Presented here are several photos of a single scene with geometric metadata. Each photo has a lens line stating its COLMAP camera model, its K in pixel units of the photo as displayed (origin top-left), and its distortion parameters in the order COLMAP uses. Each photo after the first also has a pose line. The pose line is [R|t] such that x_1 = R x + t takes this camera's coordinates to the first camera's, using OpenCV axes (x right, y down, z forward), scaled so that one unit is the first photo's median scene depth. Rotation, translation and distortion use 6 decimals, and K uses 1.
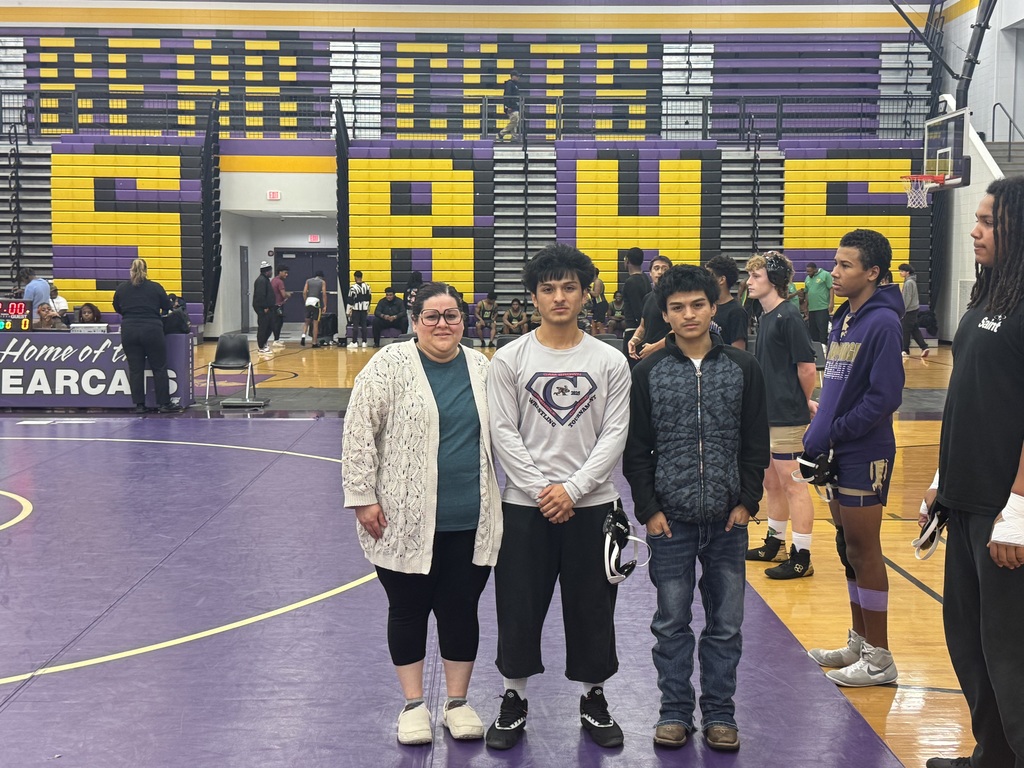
lens RADIAL K [[1339.7, 0, 526.3], [0, 1339.7, 373.2], [0, 0, 1]] dist [0.218394, 0.000000]
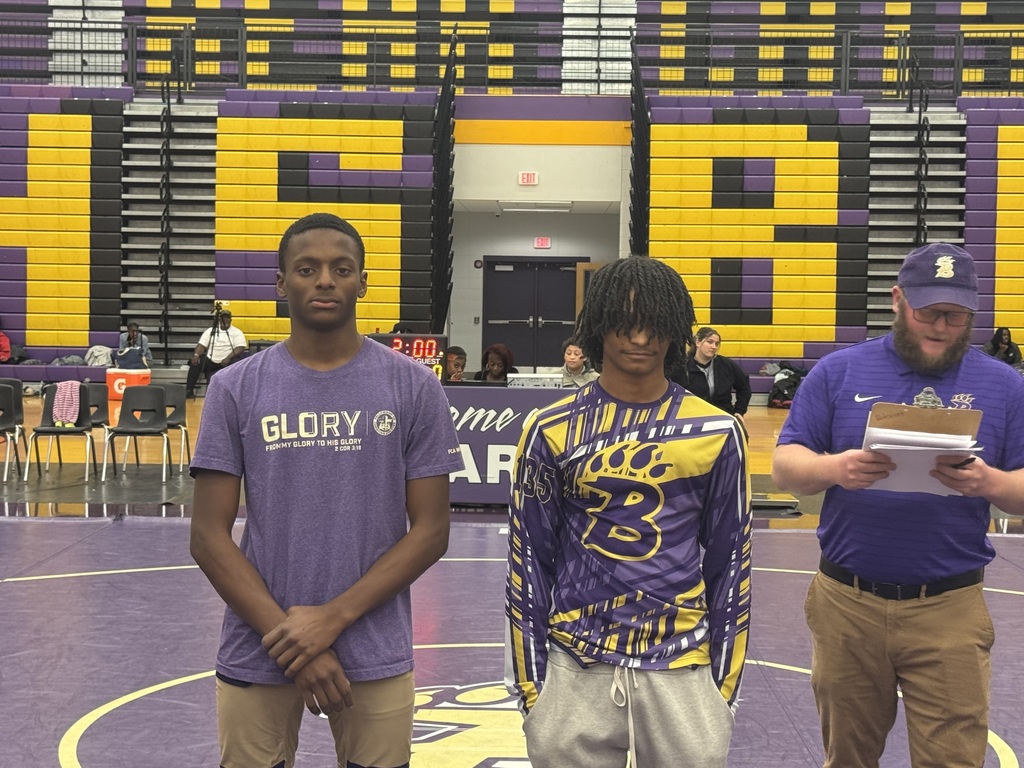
lens RADIAL K [[1855.4, 0, 517.9], [0, 1855.4, 377.5], [0, 0, 1]] dist [0.216871, 0.000000]
pose [[0.999918, 0.012770, 0.000496, -0.190627], [-0.012750, 0.999467, -0.030061, -0.004722], [-0.000880, 0.030052, 0.999548, 0.080486]]
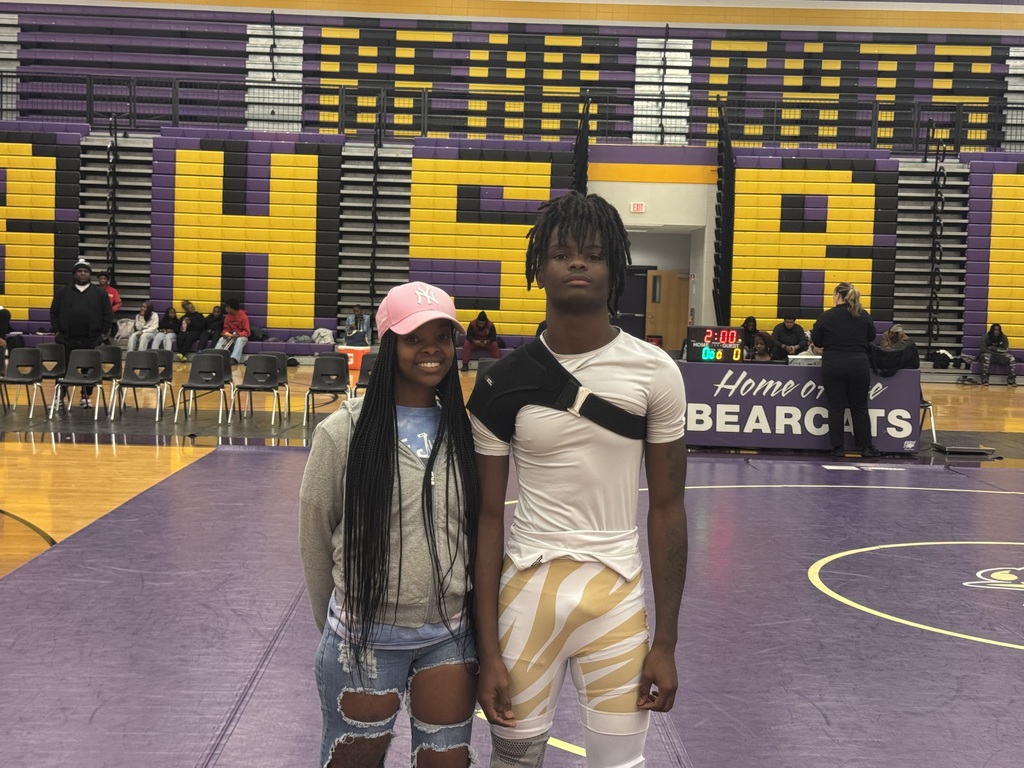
lens RADIAL K [[1461.6, 0, 489.1], [0, 1461.6, 378.3], [0, 0, 1]] dist [0.214246, 0.000000]
pose [[0.998022, 0.025466, 0.057478, -0.337883], [-0.024681, 0.999593, -0.014319, -0.001405], [-0.057819, 0.012872, 0.998244, 0.033069]]
